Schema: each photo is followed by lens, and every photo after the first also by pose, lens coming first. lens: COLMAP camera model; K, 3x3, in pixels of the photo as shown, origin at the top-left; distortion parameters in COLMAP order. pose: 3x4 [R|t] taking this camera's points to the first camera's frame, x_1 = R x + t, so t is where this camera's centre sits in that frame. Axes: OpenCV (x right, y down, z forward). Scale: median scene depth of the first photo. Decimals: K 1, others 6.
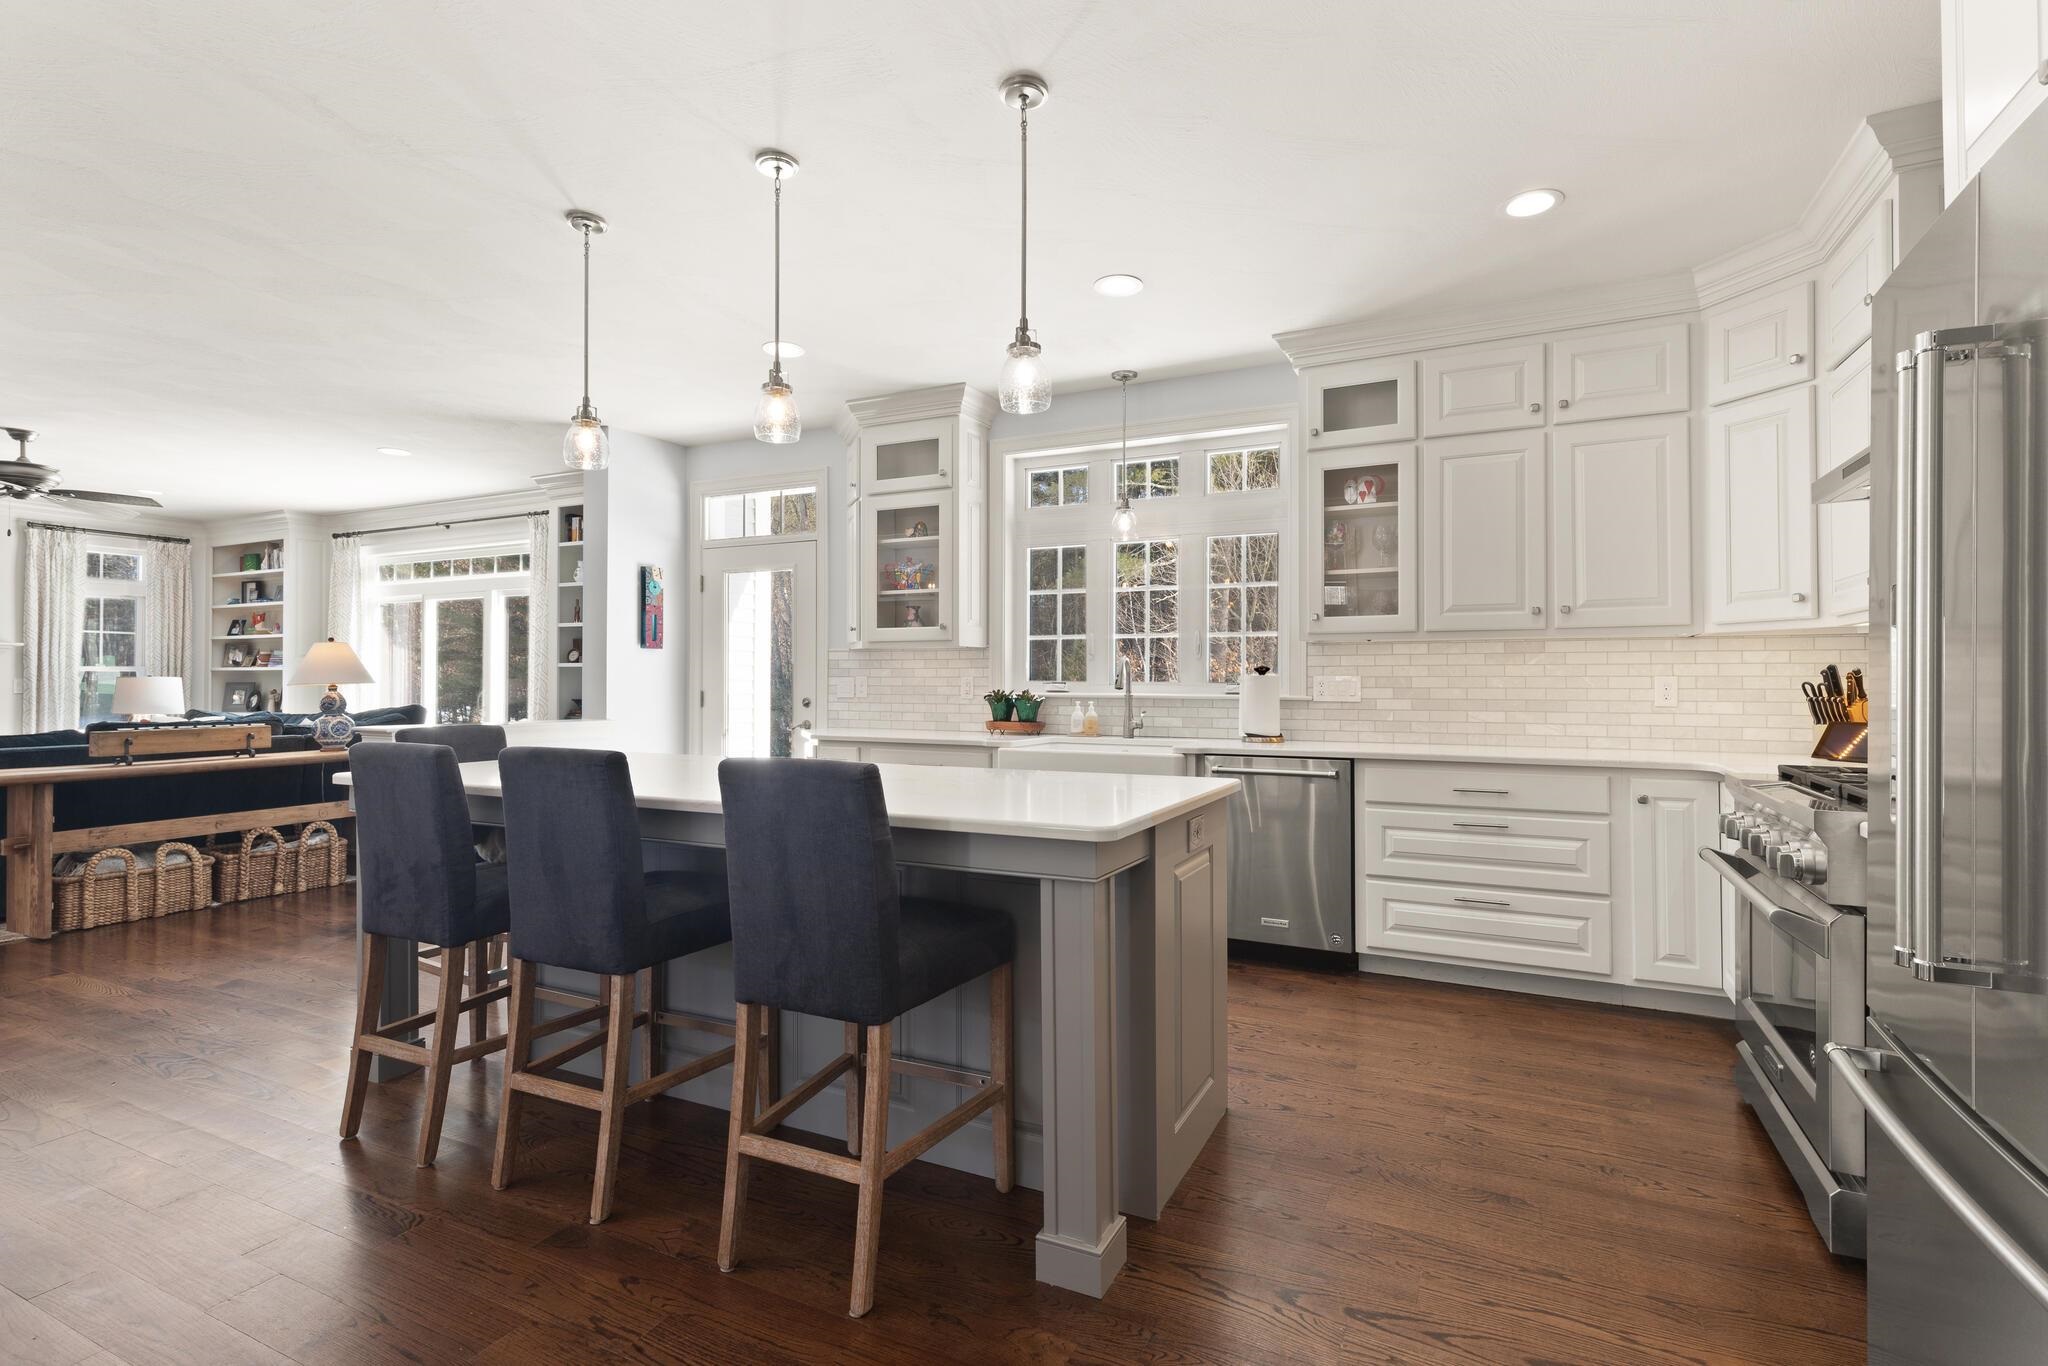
lens RADIAL K [[945.0, 0, 1041.3], [0, 945.0, 671.1], [0, 0, 1]] dist [0.011709, -0.002729]
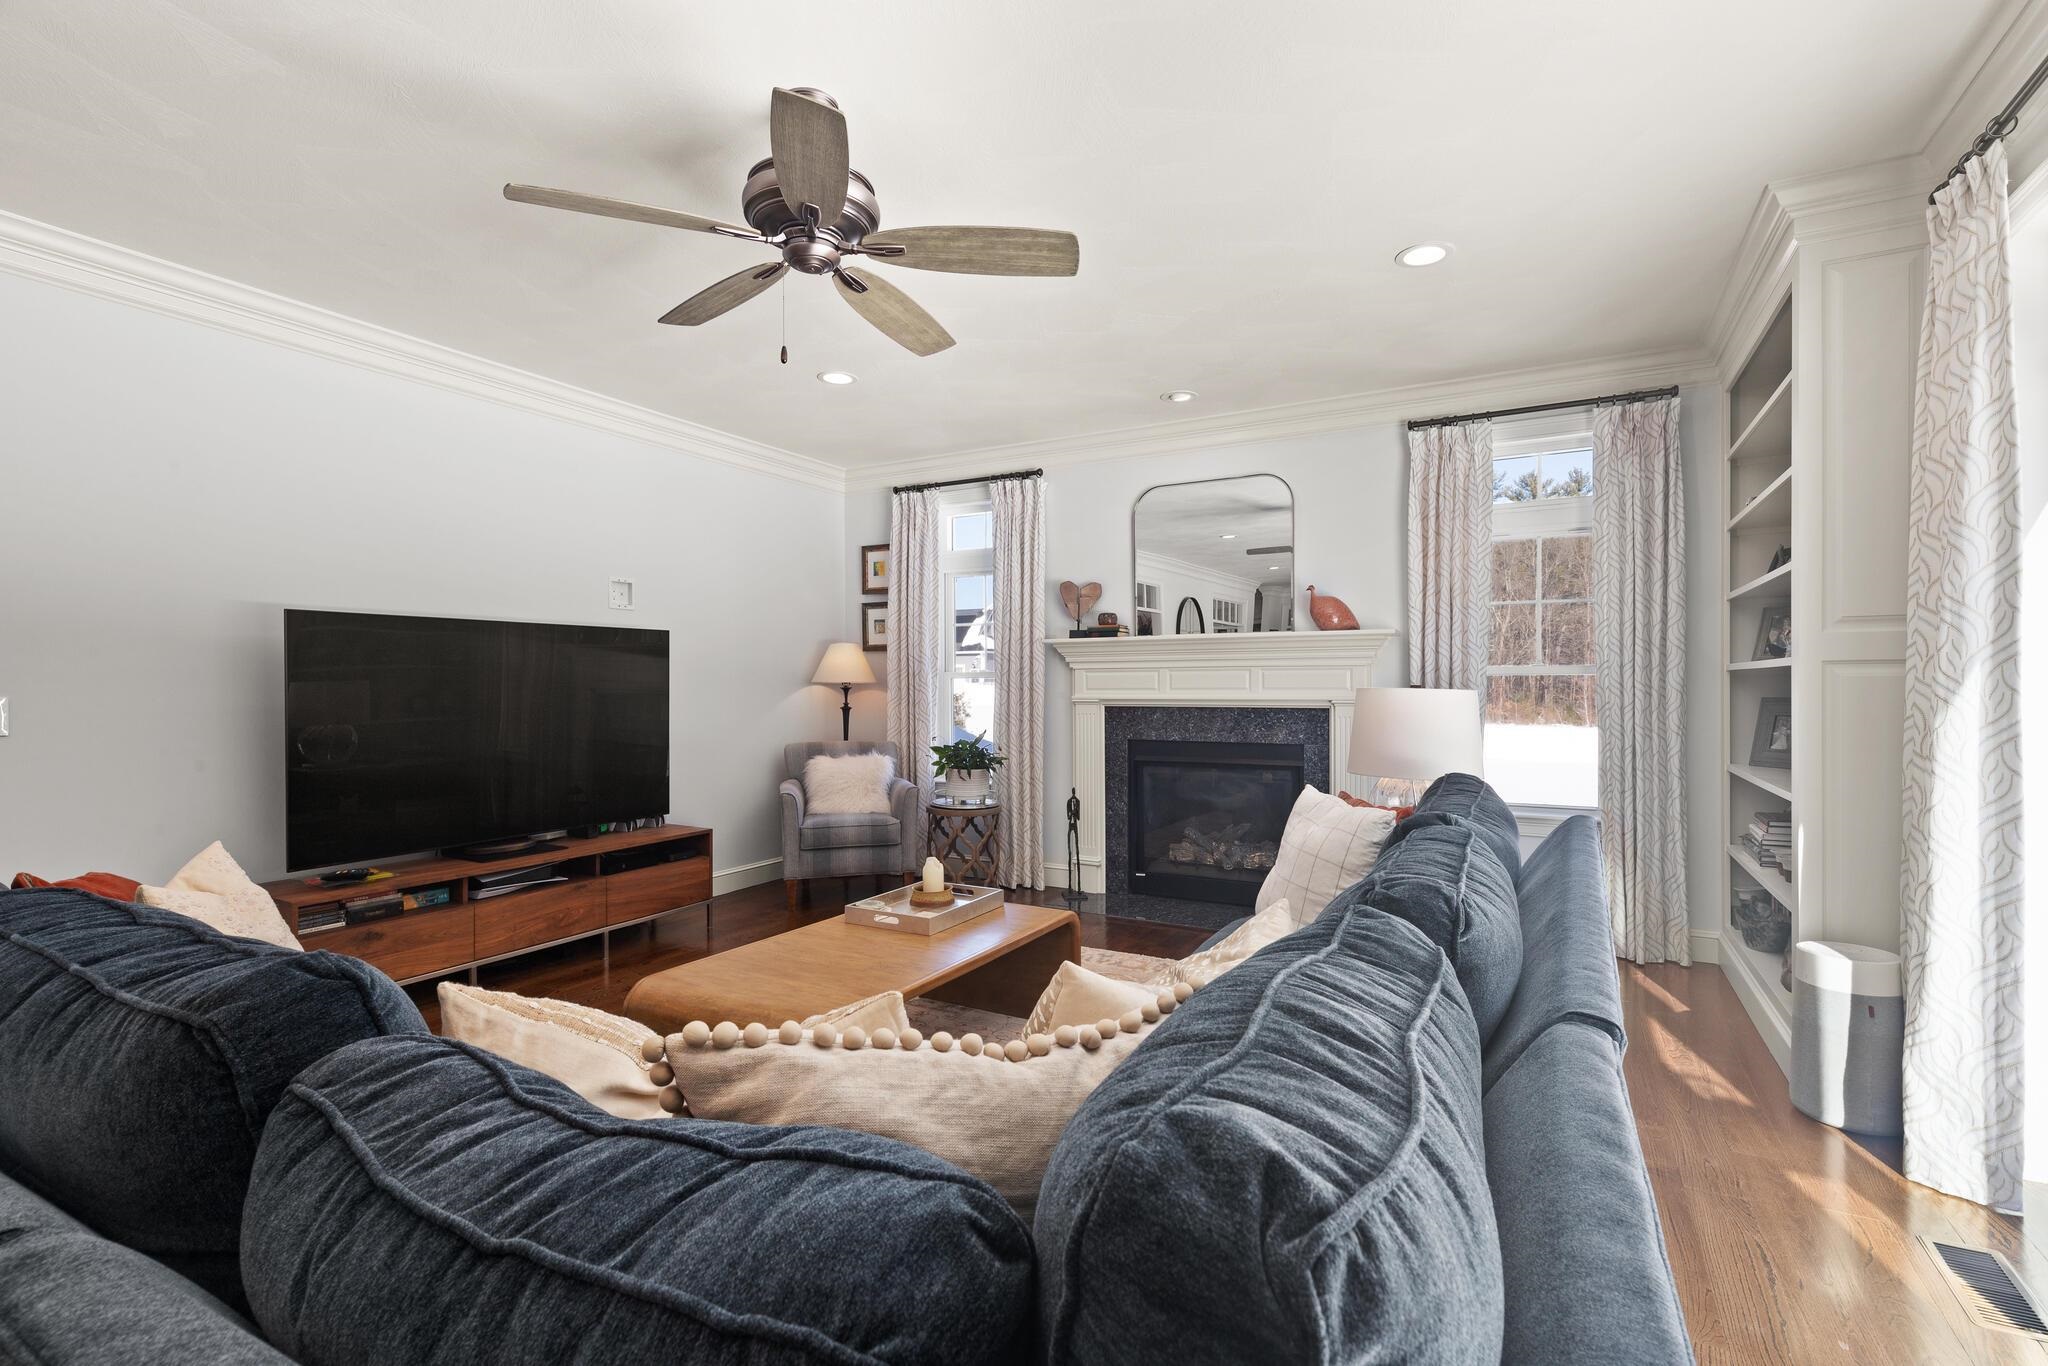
lens RADIAL K [[945.0, 0, 1028.2], [0, 945.0, 687.1], [0, 0, 1]] dist [0.011709, -0.002729]
pose [[-0.056568, -0.001951, -0.998397, -0.902866], [0.012221, 0.999922, -0.002646, 0.009654], [0.998324, -0.012351, -0.056540, 1.535088]]
